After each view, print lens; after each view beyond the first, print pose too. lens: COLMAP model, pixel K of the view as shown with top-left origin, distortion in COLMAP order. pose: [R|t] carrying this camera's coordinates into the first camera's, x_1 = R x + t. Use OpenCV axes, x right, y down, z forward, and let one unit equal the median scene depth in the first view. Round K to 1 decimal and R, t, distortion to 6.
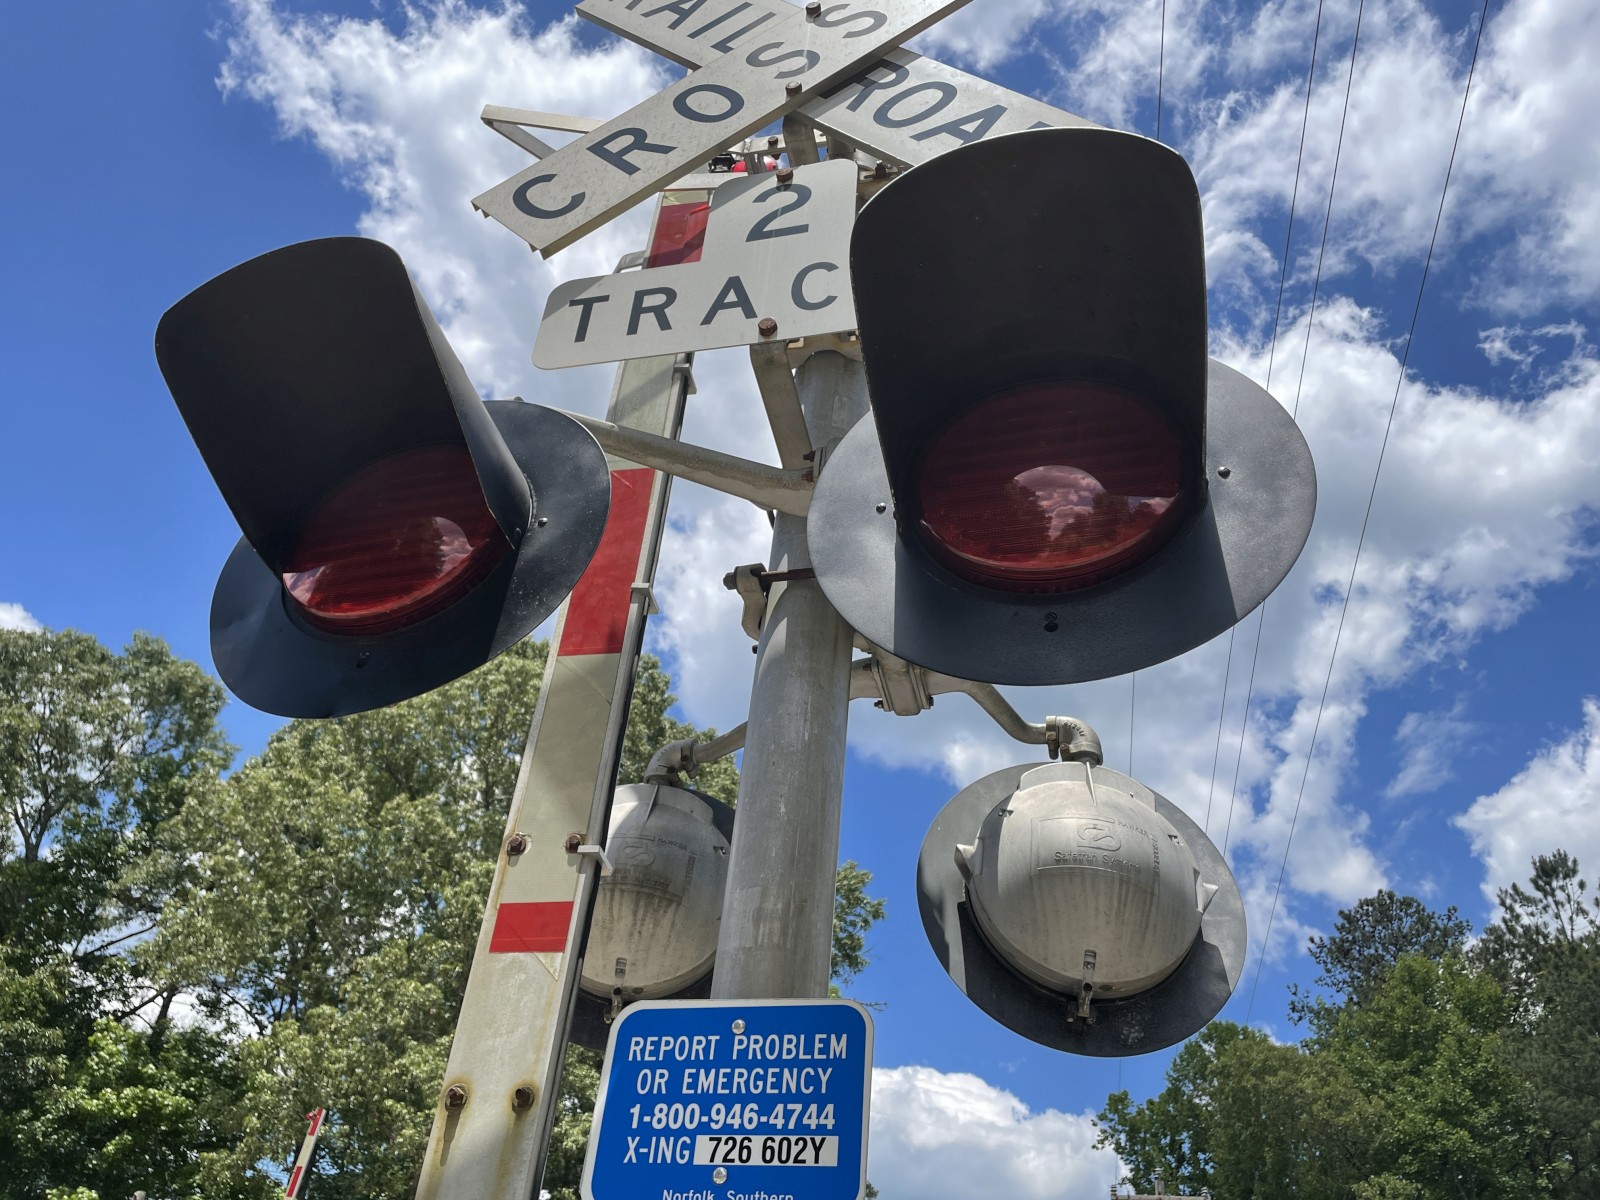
lens RADIAL K [[1227.9, 0, 779.1], [0, 1227.9, 602.5], [0, 0, 1]] dist [0.071352, -0.092697]
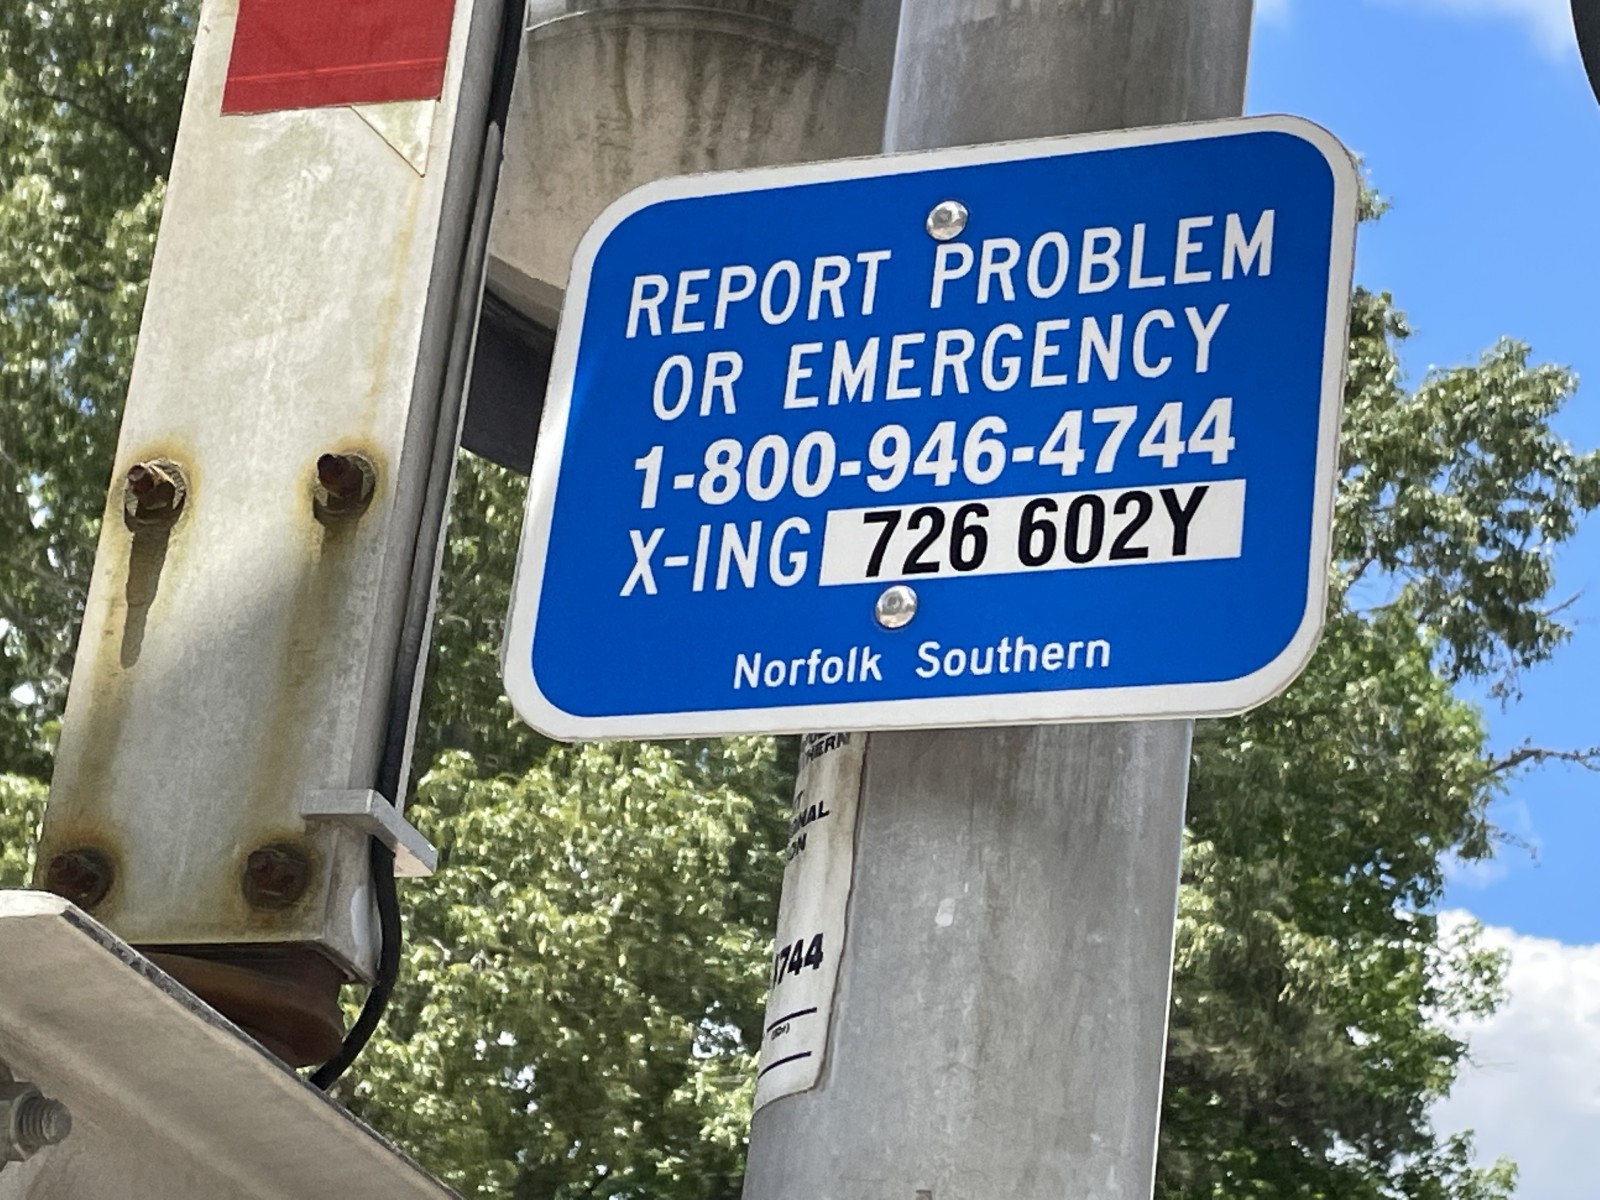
lens RADIAL K [[3759.6, 0, 800.2], [0, 3759.6, 515.0], [0, 0, 1]] dist [0.126249, 0.436287]
pose [[0.990817, -0.031218, -0.131557, 0.058670], [0.061942, 0.969675, 0.236417, 0.185066], [0.120187, -0.242395, 0.962704, 0.018125]]
